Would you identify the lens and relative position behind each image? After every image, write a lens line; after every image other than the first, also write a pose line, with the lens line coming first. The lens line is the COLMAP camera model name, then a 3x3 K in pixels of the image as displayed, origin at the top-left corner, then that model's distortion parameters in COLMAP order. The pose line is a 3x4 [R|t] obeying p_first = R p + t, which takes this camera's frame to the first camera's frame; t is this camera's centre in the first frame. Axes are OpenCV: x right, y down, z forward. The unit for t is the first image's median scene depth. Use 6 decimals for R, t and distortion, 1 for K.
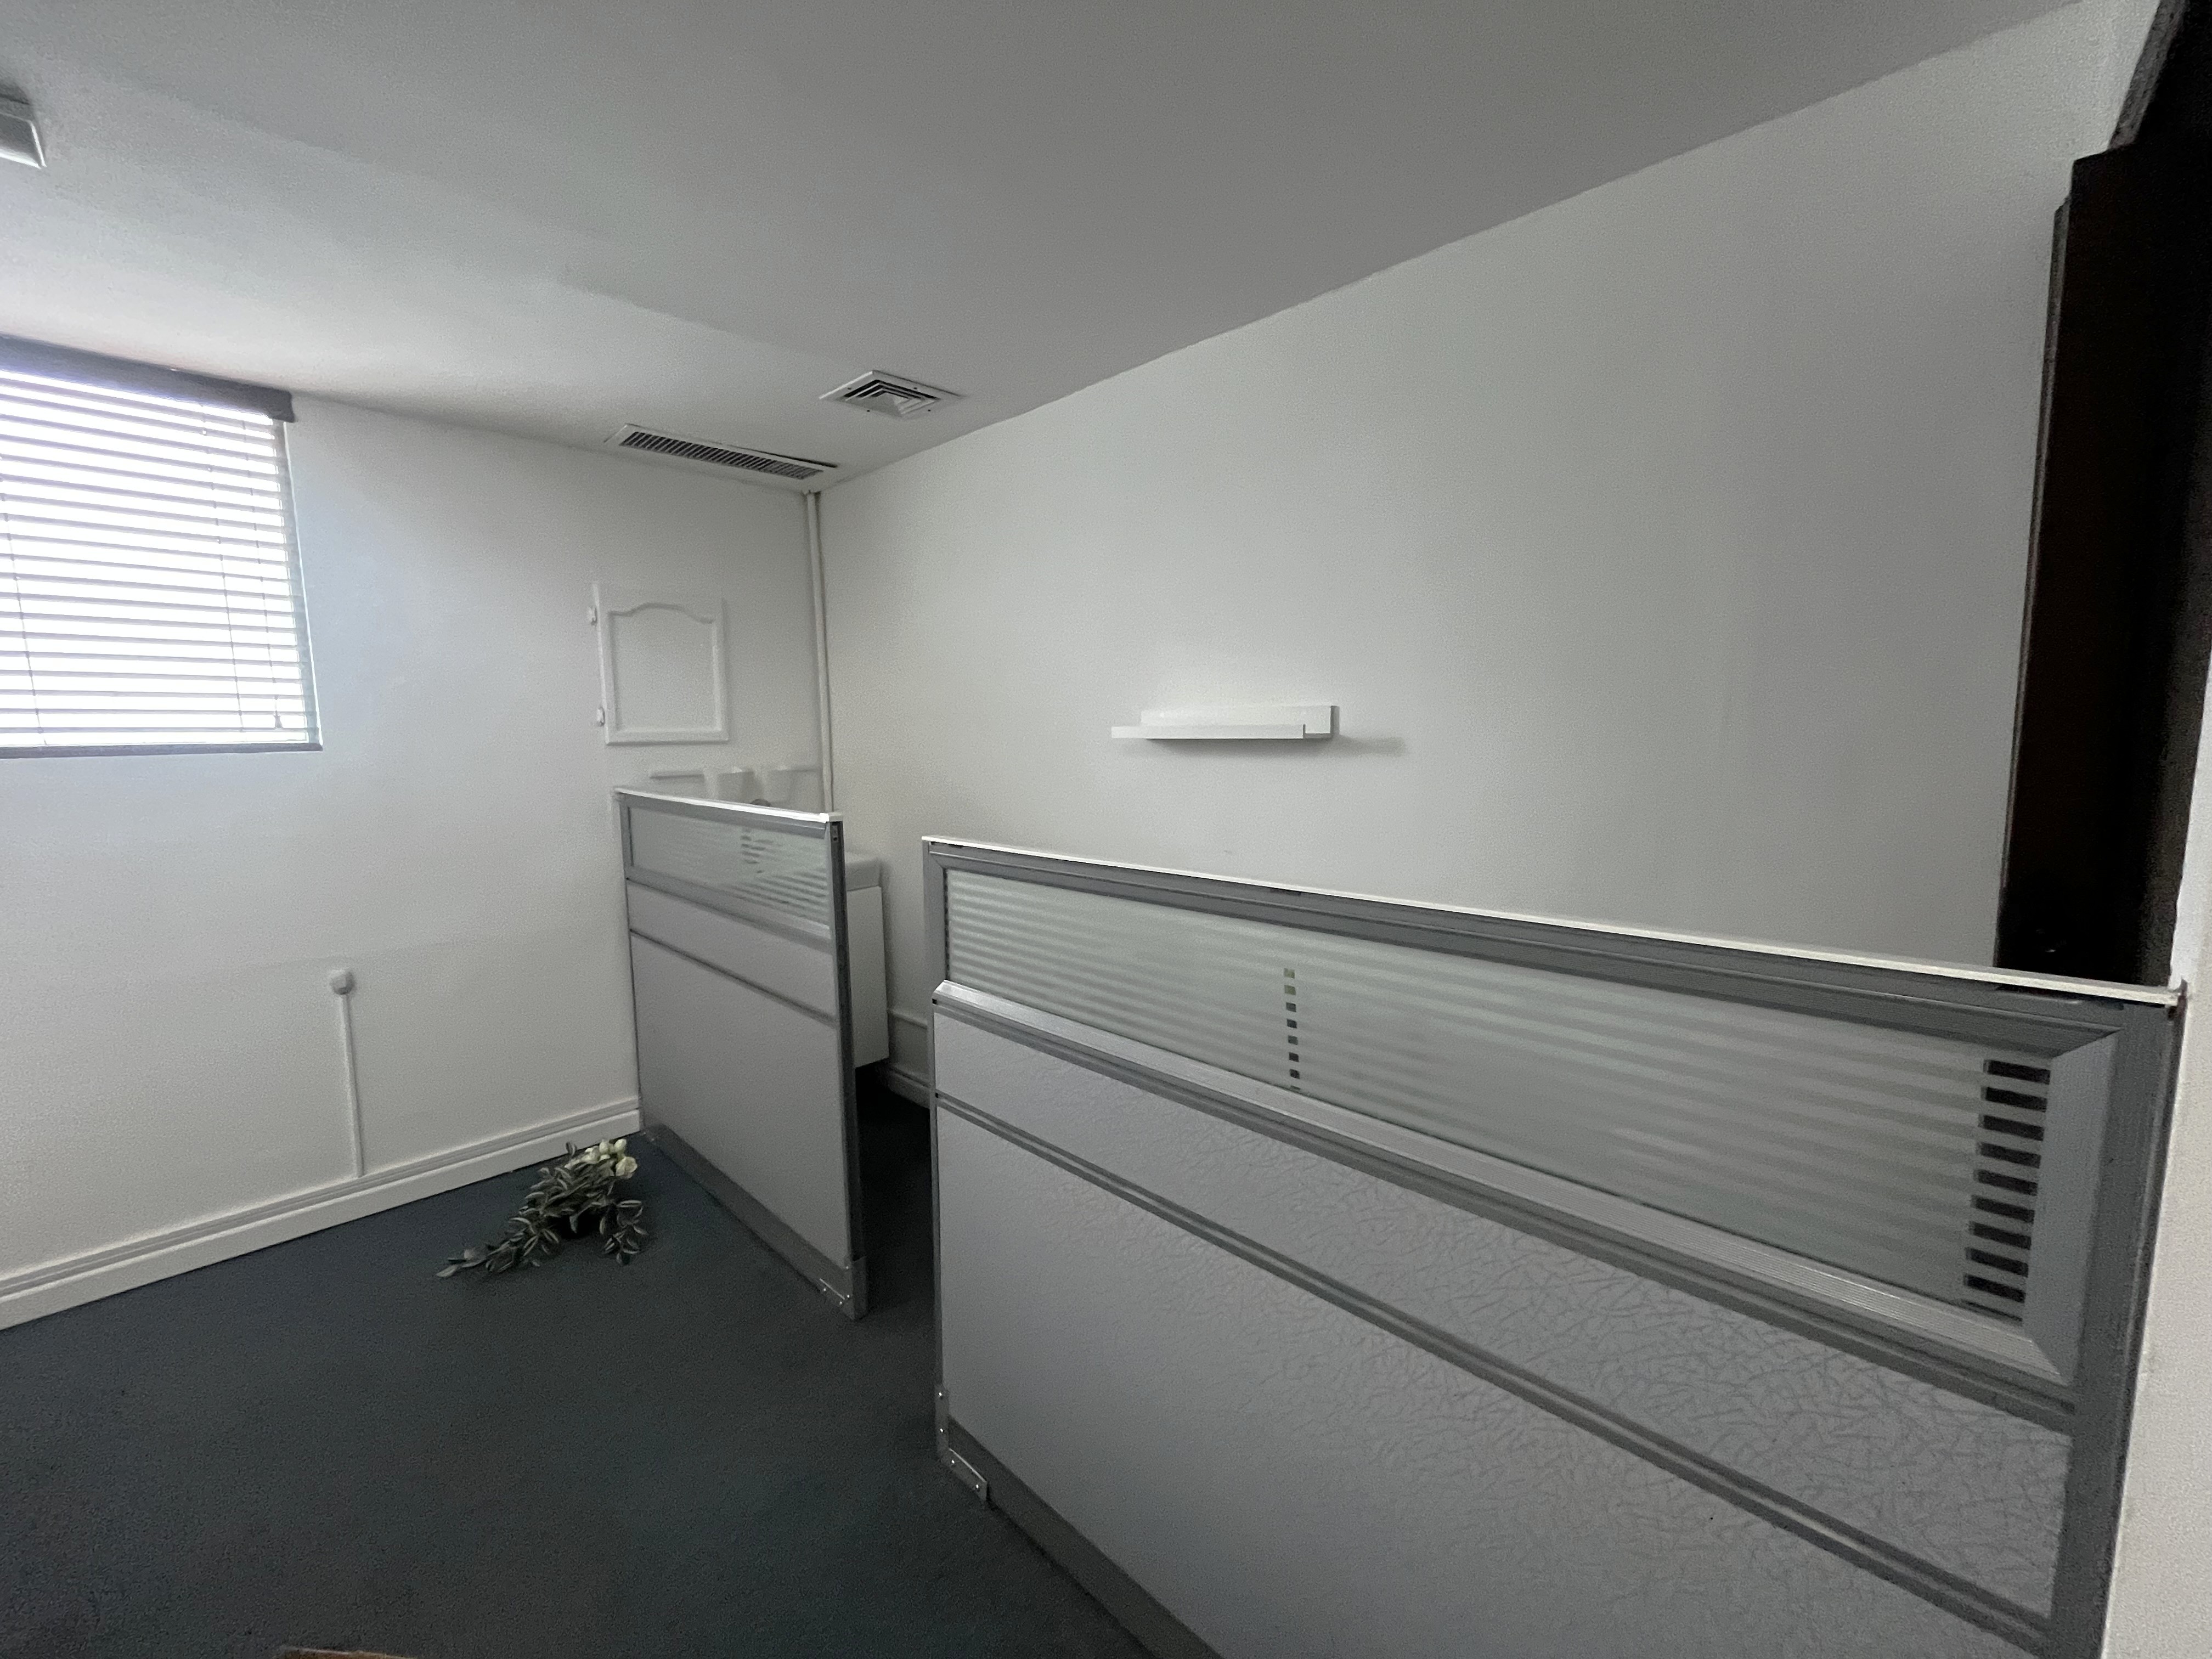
lens RADIAL K [[892.1, 0, 1102.1], [0, 892.1, 838.0], [0, 0, 1]] dist [-0.002714, -0.000076]
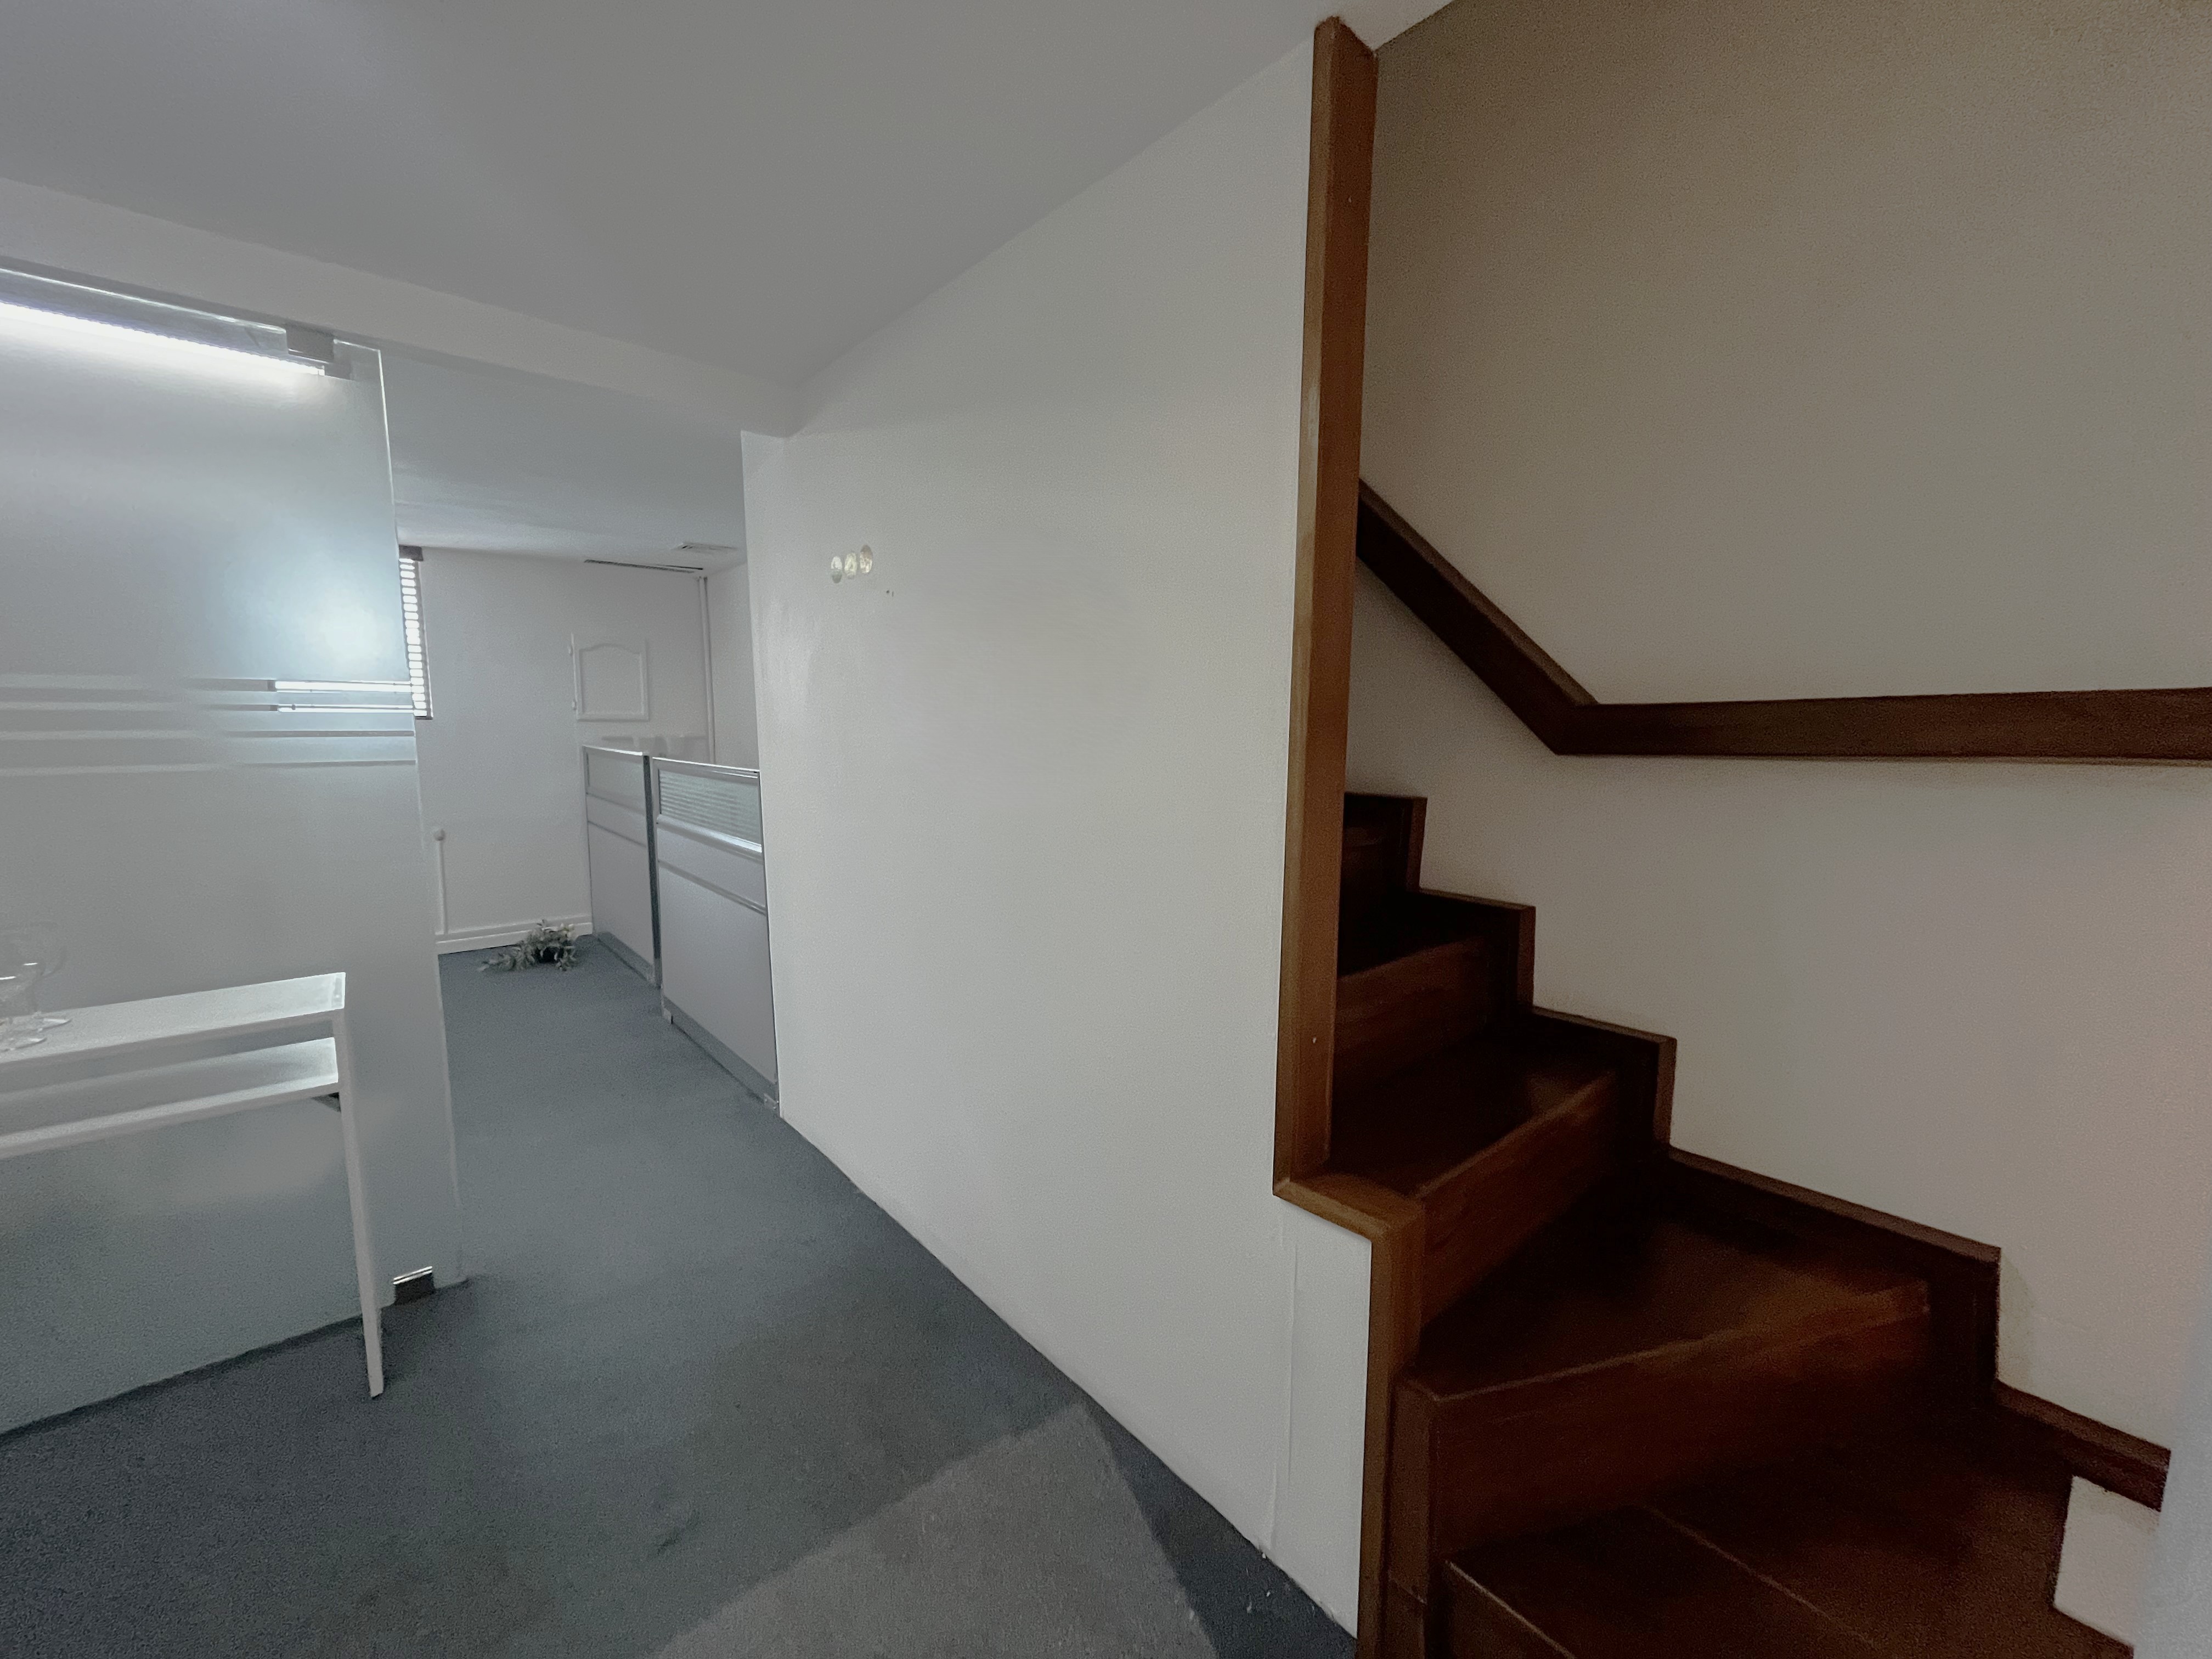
lens RADIAL K [[892.1, 0, 1102.1], [0, 892.1, 838.0], [0, 0, 1]] dist [-0.002714, -0.000076]
pose [[0.996623, 0.031858, -0.075682, 0.783614], [-0.031157, 0.999460, 0.010425, 0.099958], [0.075973, -0.008031, 0.997078, -0.883646]]
